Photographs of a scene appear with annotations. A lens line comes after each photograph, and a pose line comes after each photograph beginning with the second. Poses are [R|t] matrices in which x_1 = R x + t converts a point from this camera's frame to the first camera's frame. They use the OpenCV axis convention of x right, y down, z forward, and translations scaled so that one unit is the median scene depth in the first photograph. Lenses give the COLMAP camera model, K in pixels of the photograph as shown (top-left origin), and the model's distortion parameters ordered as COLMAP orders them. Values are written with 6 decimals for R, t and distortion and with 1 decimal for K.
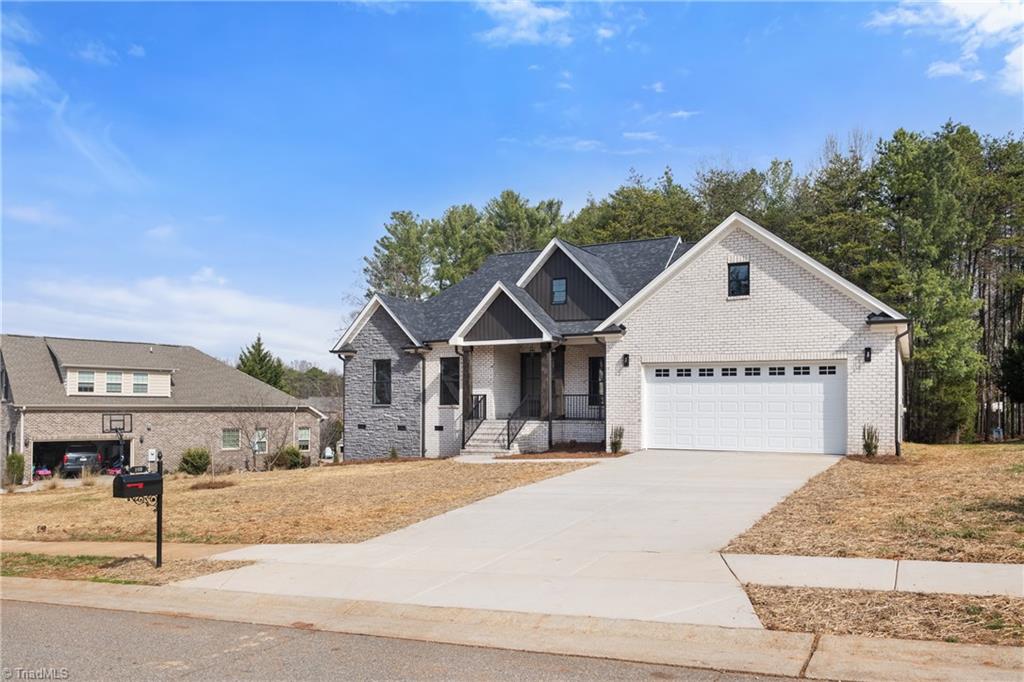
lens RADIAL K [[751.8, 0, 525.1], [0, 751.8, 374.6], [0, 0, 1]] dist [0.002956, 0.000425]
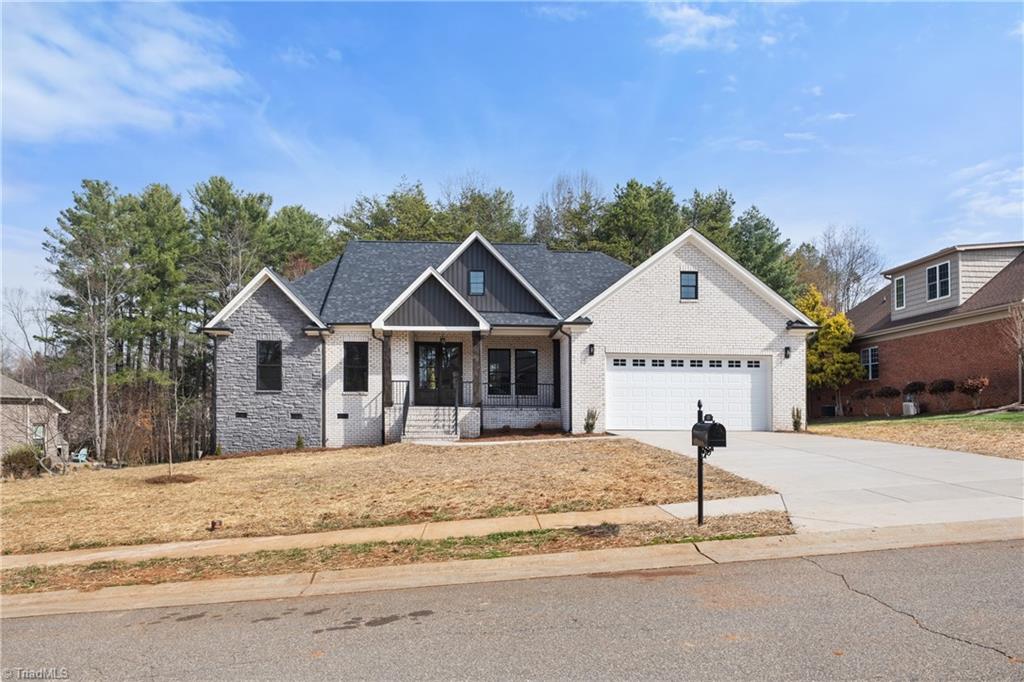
lens RADIAL K [[719.9, 0, 512.0], [0, 719.9, 341.0], [0, 0, 1]] dist [0.000078, 0.001257]
pose [[0.871912, 0.052742, 0.486814, -0.425654], [-0.024578, 0.997643, -0.064066, 0.034026], [-0.489045, 0.043895, 0.871153, 0.122317]]
